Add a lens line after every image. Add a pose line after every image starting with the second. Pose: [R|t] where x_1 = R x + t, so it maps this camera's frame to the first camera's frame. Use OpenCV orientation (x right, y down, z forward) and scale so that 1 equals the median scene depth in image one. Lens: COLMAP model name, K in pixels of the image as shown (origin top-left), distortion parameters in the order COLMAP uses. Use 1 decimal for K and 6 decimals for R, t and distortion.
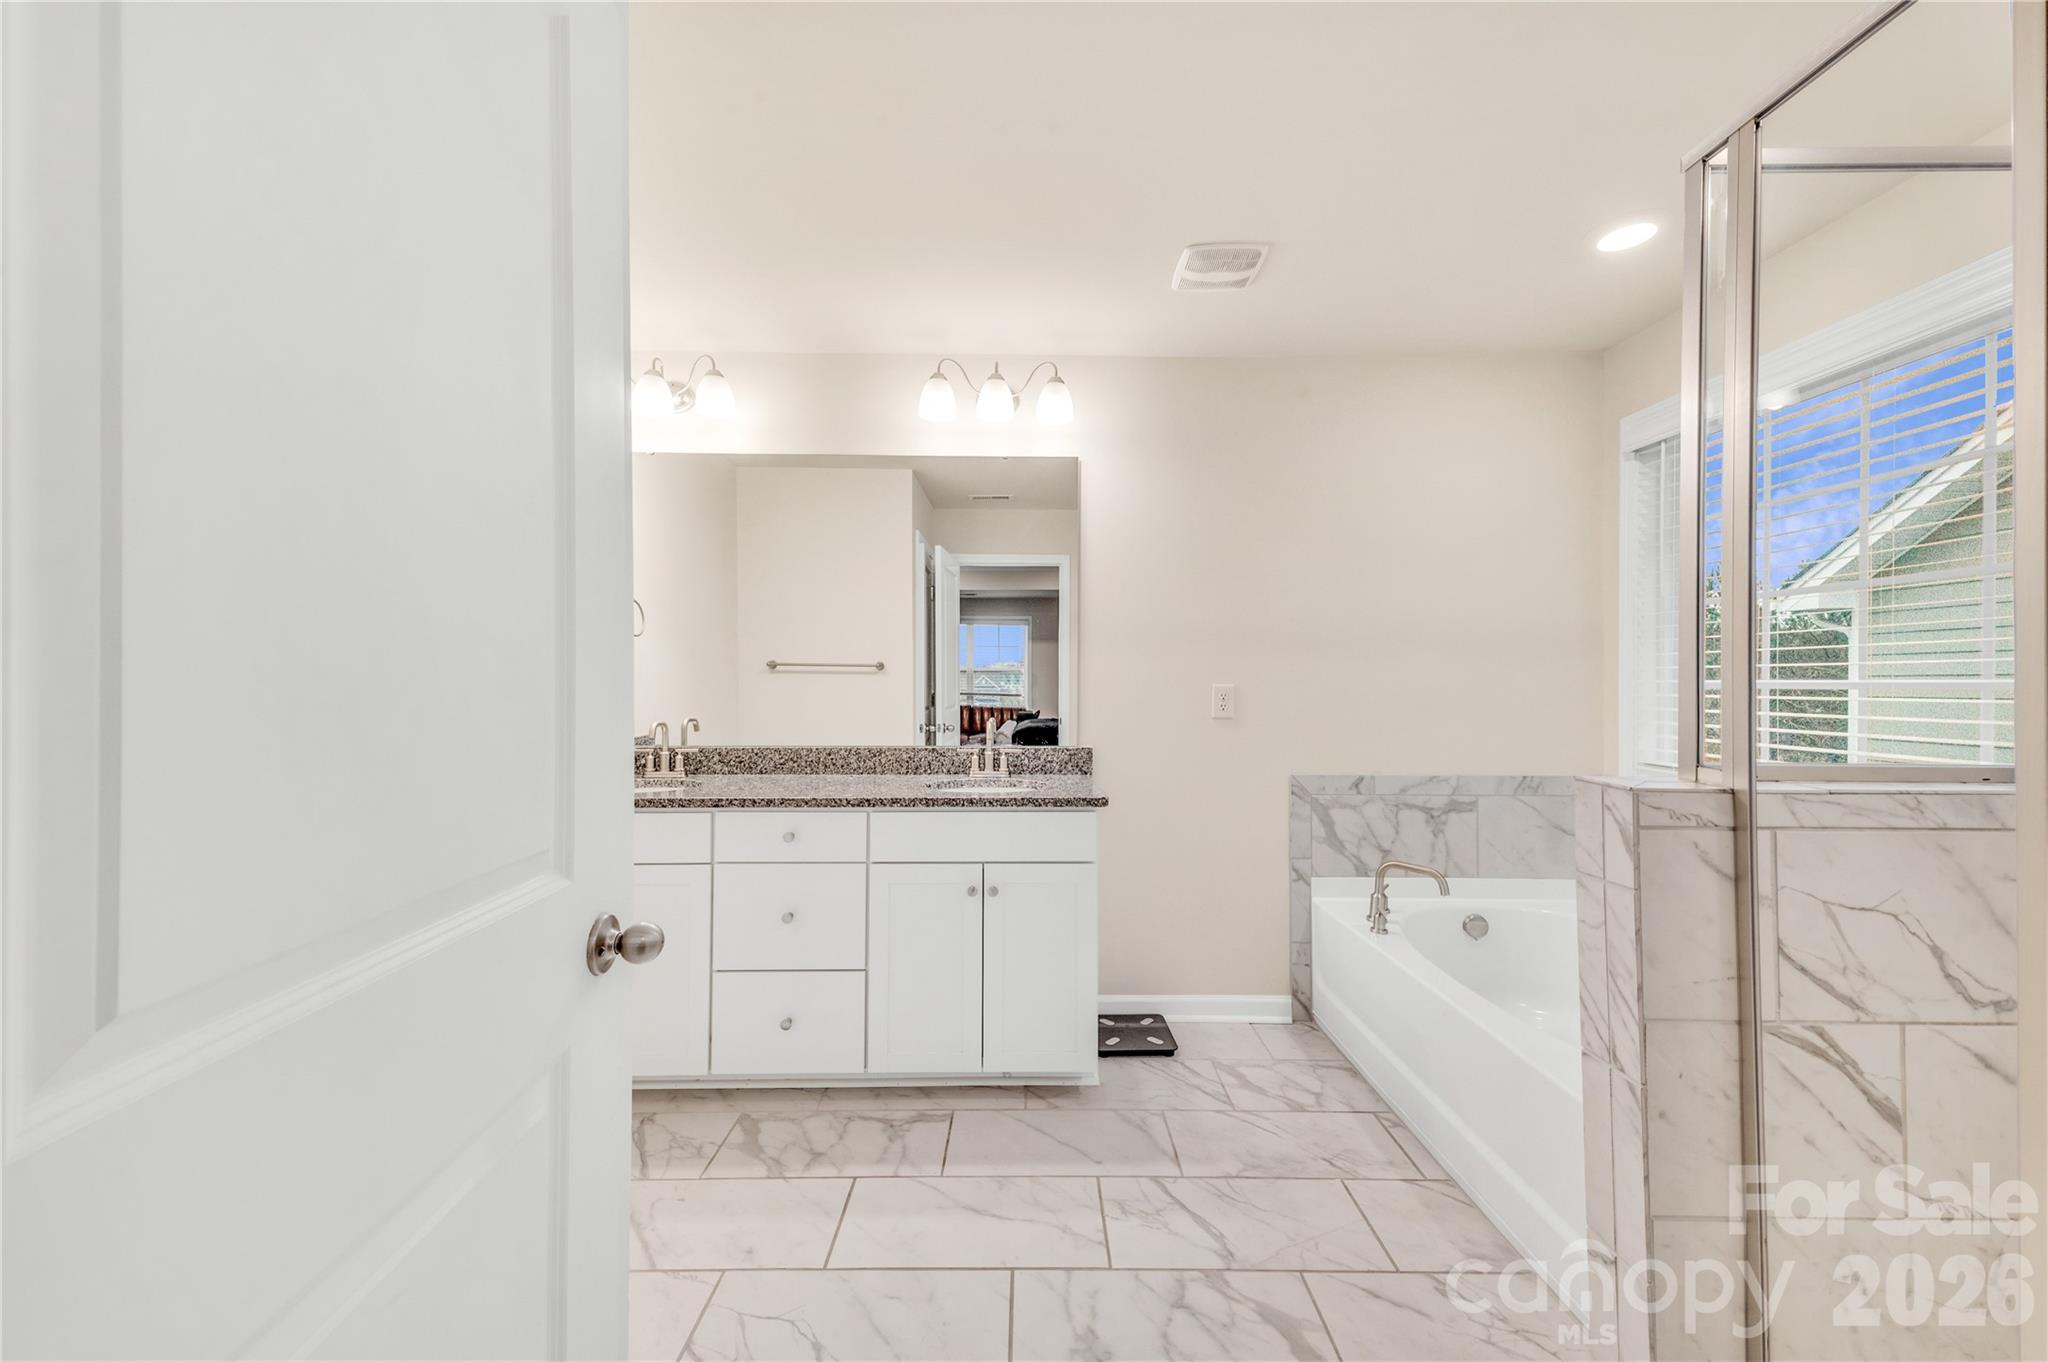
lens RADIAL K [[855.3, 0, 1026.7], [0, 855.3, 686.4], [0, 0, 1]] dist [0.015891, -0.000848]
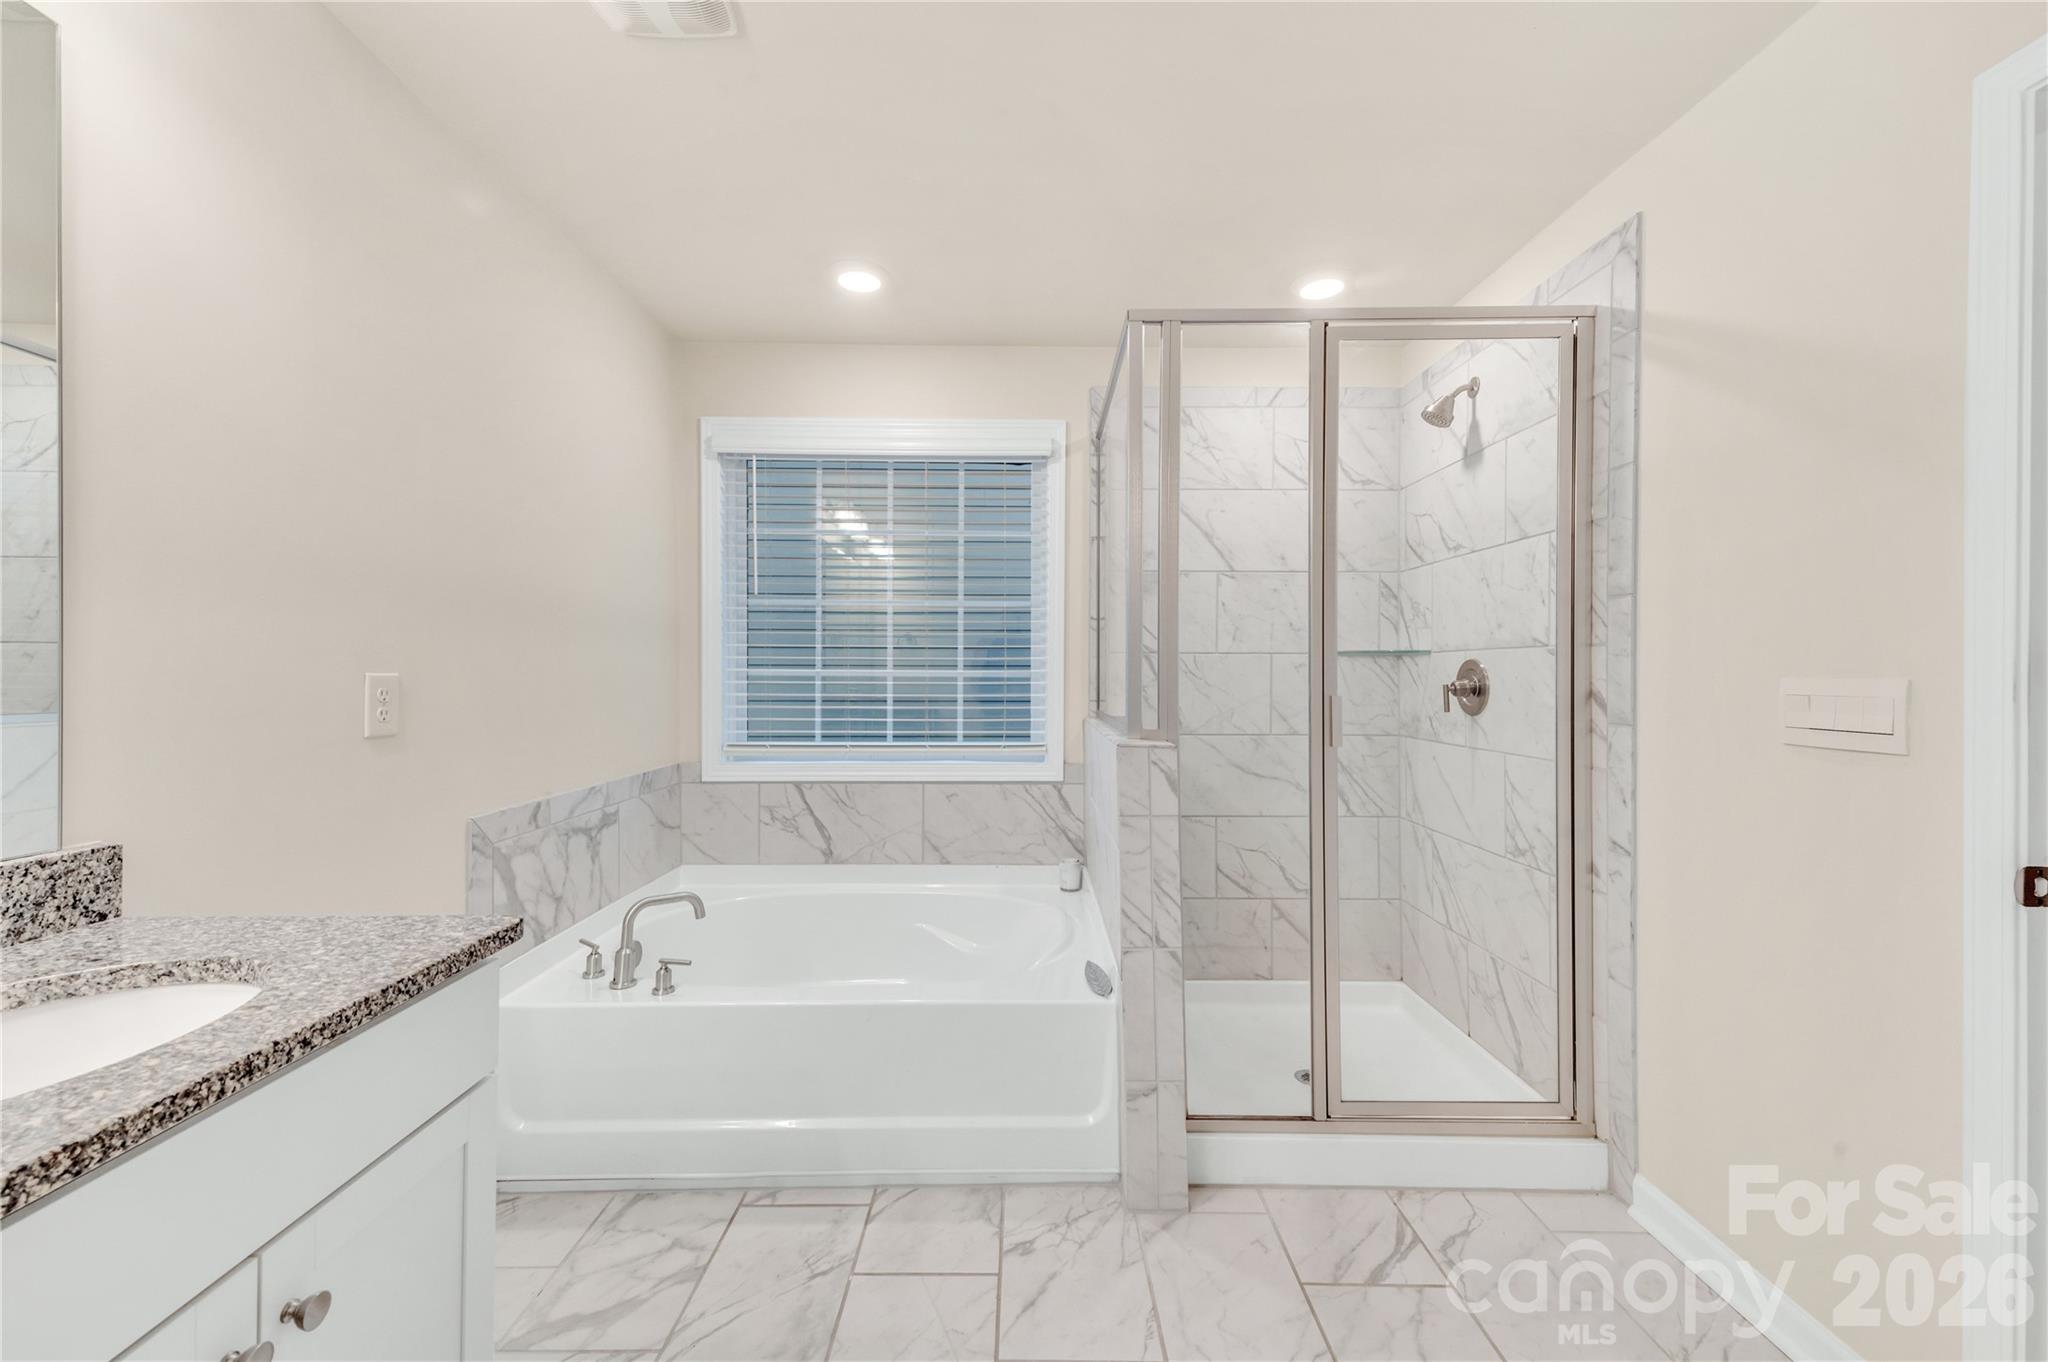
lens RADIAL K [[821.0, 0, 1024.0], [0, 821.0, 681.0], [0, 0, 1]] dist [0.018632, -0.000189]
pose [[-0.049327, -0.010515, 0.998727, -0.363531], [0.003271, 0.999938, 0.010689, -0.001878], [-0.998777, 0.003794, -0.049290, 0.741053]]
